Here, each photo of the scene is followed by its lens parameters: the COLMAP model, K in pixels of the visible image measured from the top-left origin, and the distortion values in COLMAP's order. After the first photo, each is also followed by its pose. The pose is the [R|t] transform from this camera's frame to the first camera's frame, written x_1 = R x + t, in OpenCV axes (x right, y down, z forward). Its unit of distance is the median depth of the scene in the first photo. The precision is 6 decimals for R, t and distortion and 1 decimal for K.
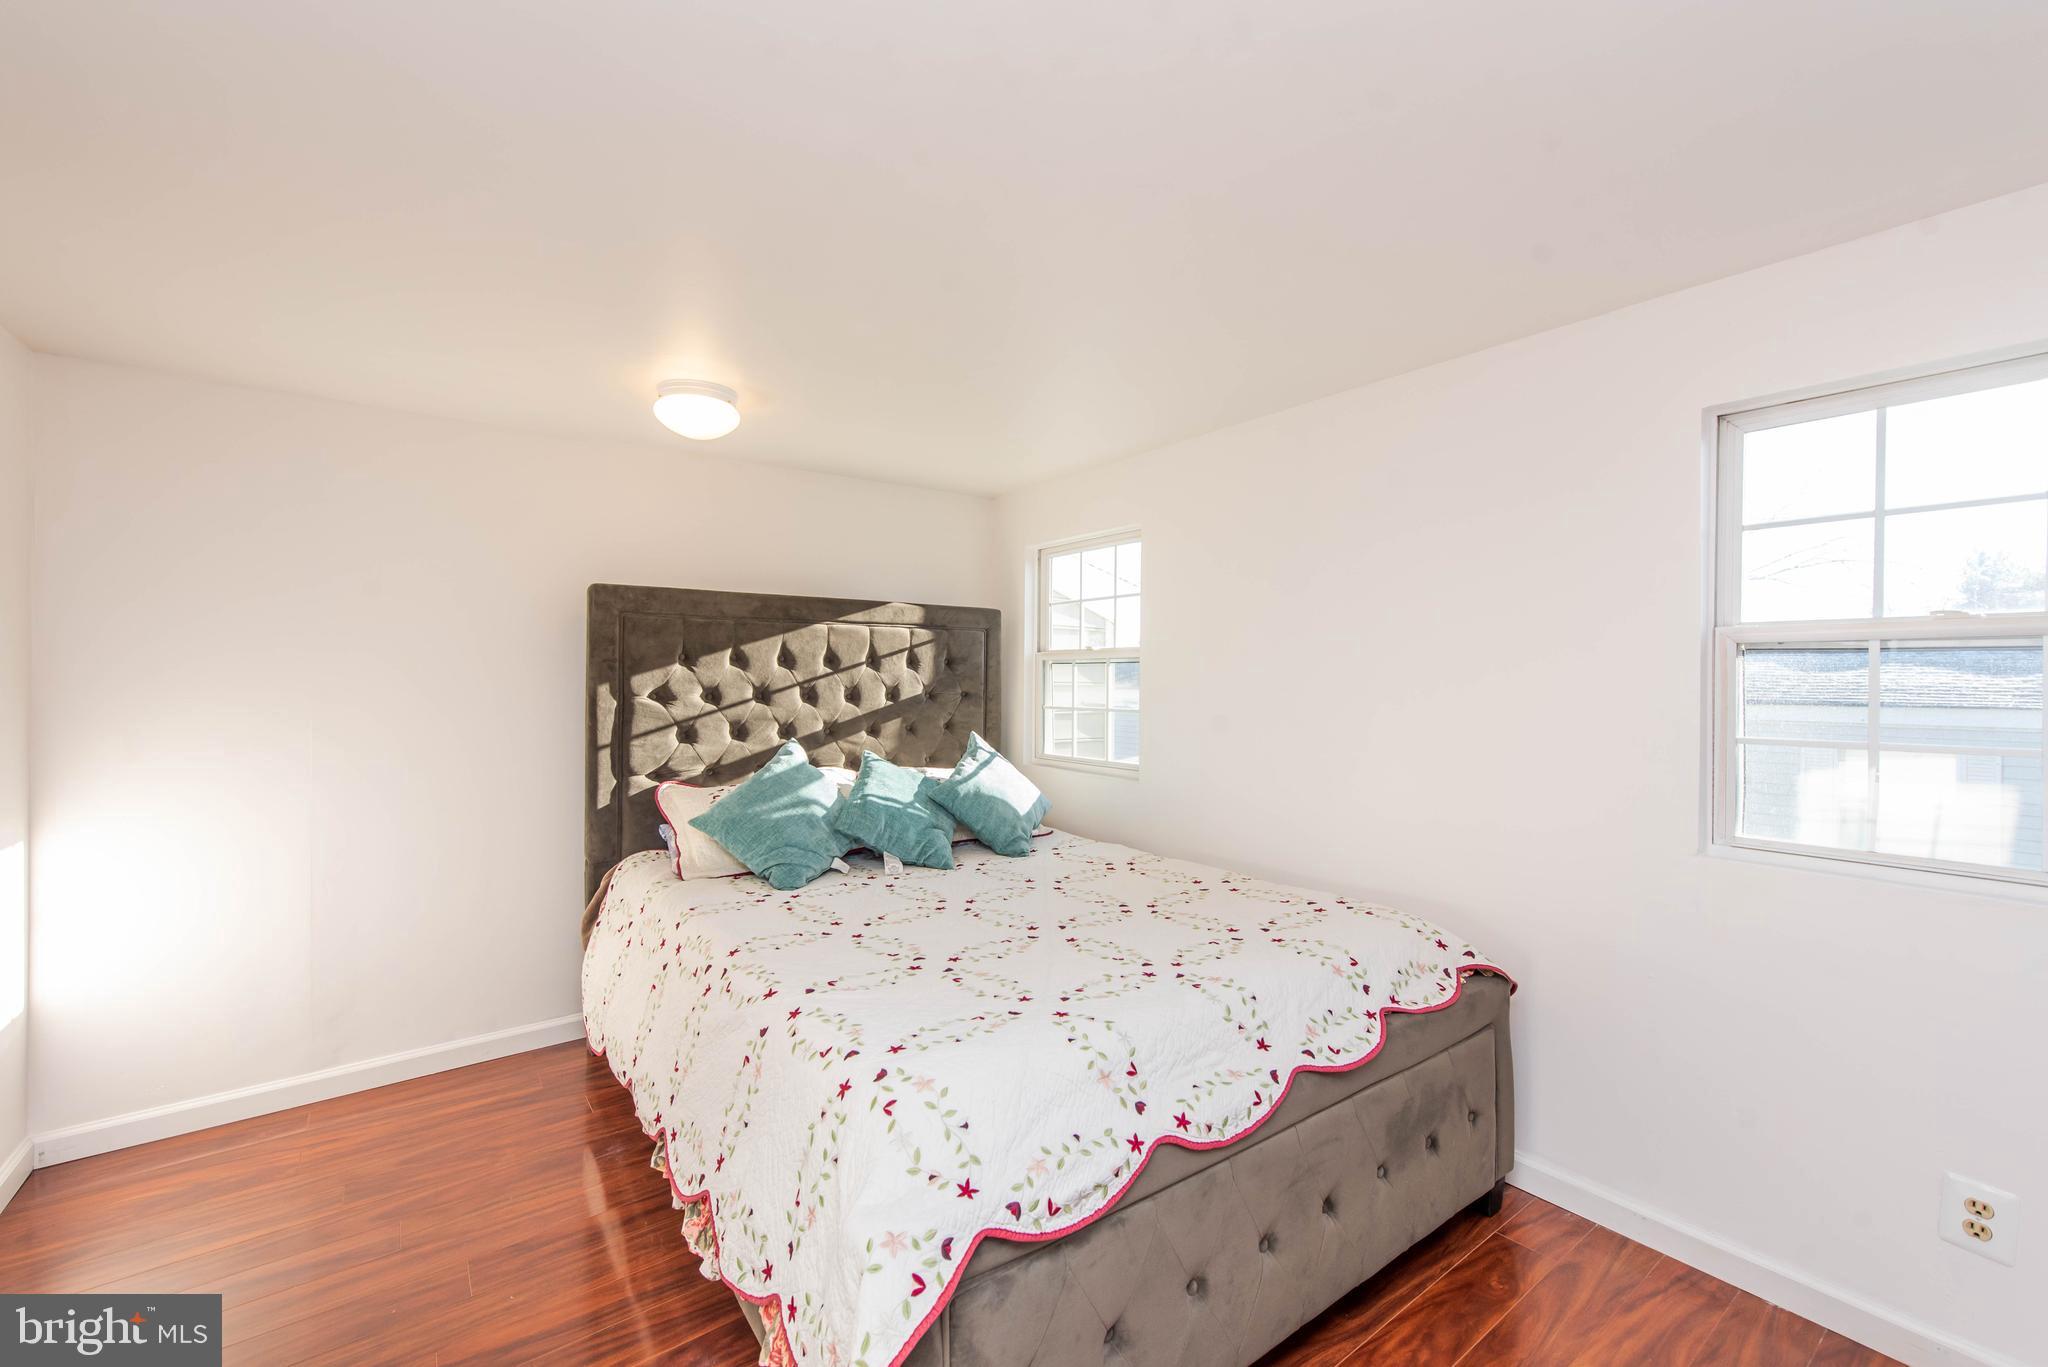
lens RADIAL K [[824.1, 0, 1025.9], [0, 824.1, 678.9], [0, 0, 1]] dist [0.013424, -0.000831]
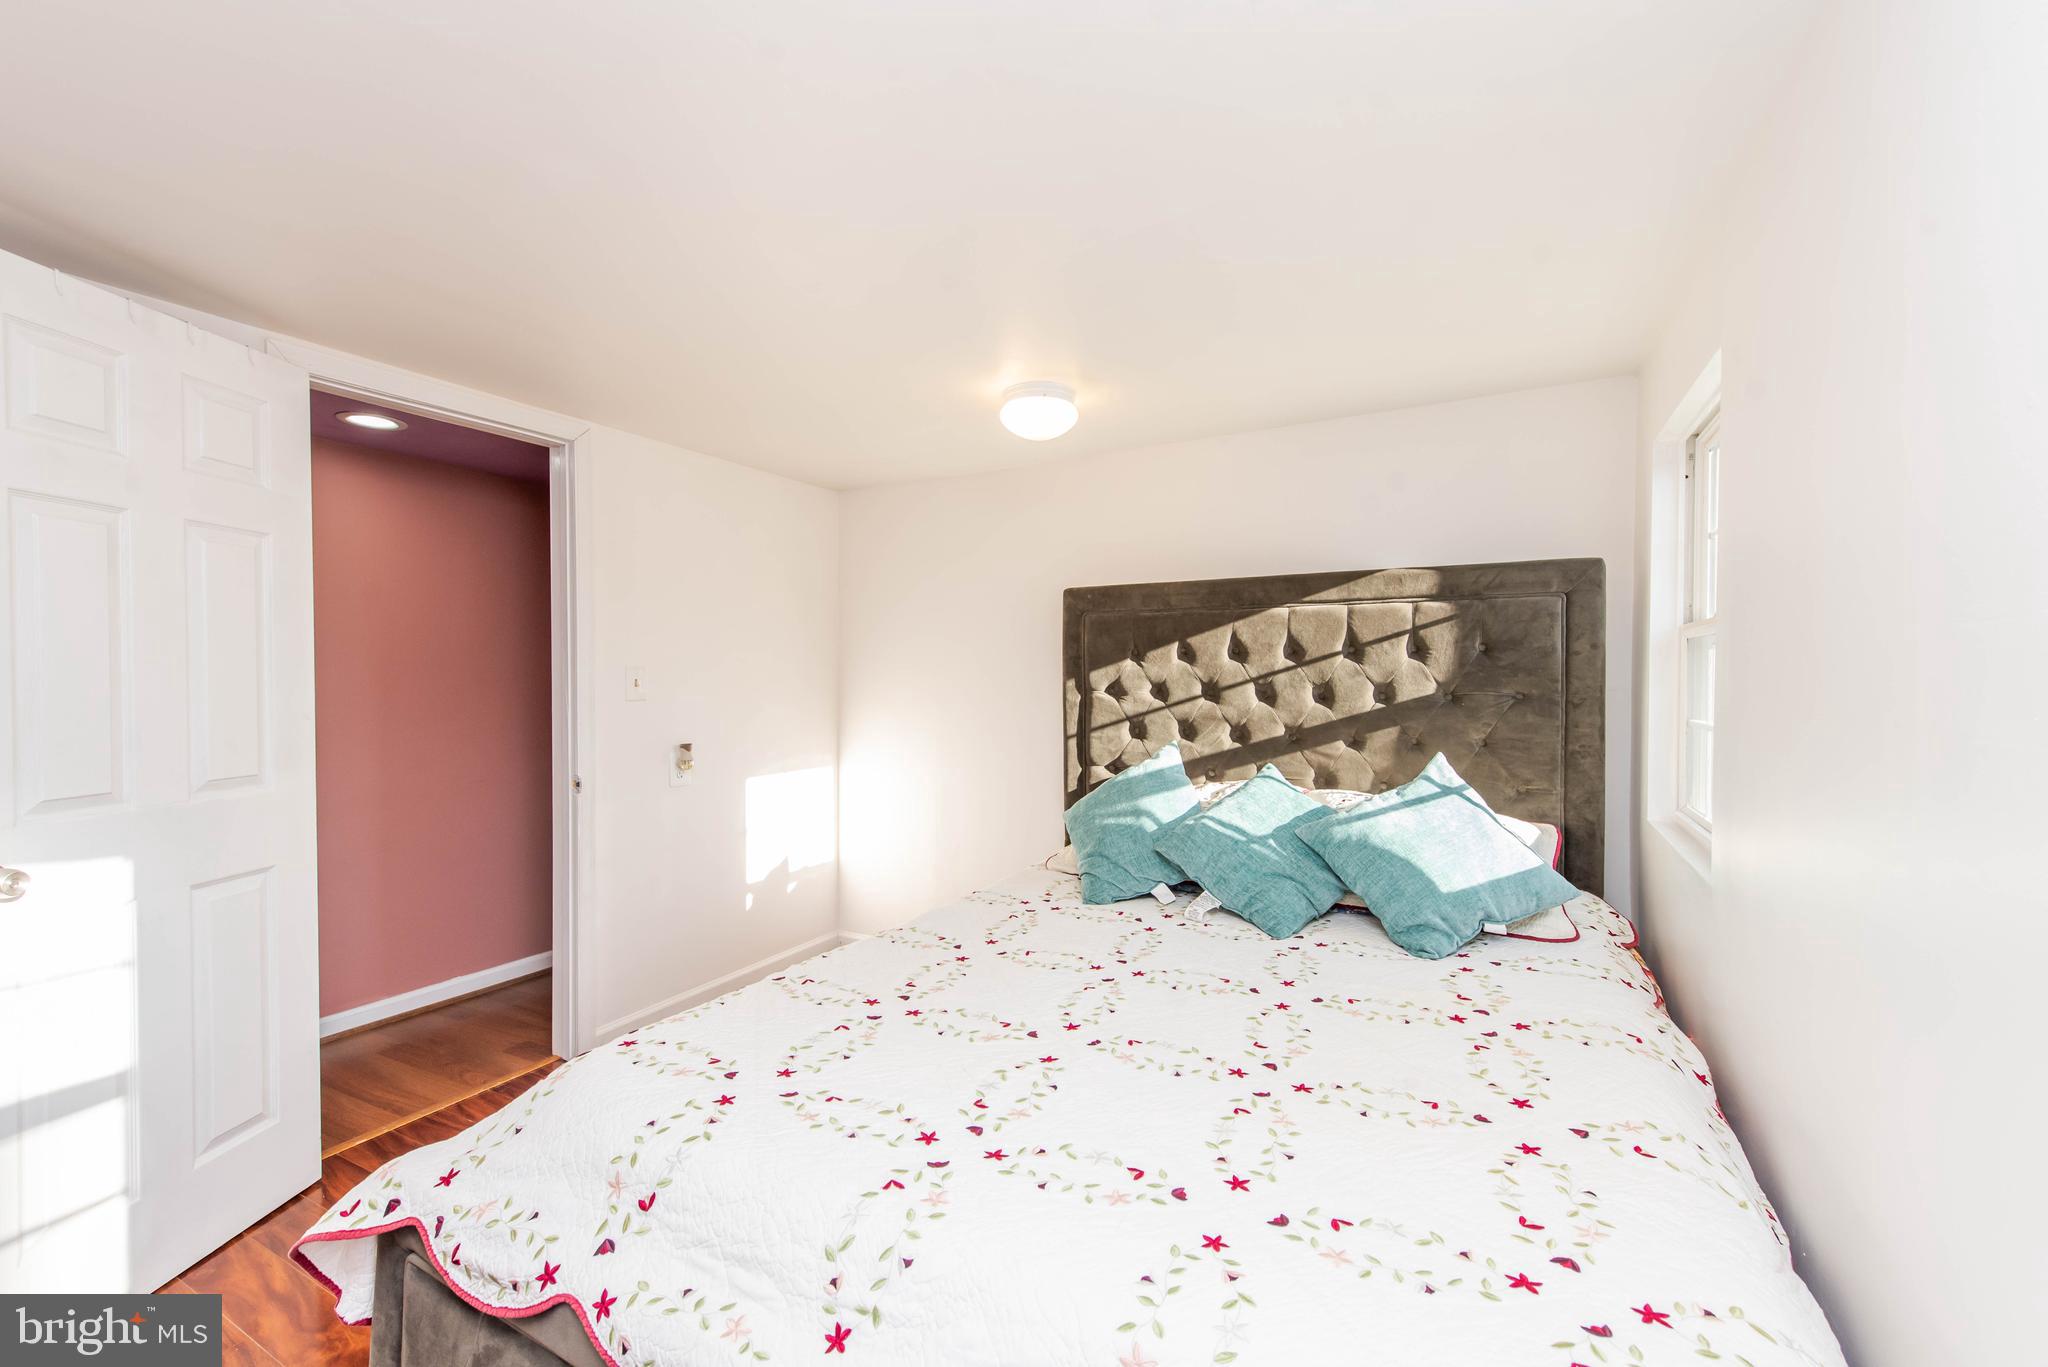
lens RADIAL K [[824.1, 0, 1029.8], [0, 824.1, 689.2], [0, 0, 1]] dist [0.013424, -0.000831]
pose [[0.421367, 0.014283, -0.906778, 0.410295], [0.004614, 0.999829, 0.017893, -0.000507], [0.906878, -0.011723, 0.421229, 0.435076]]
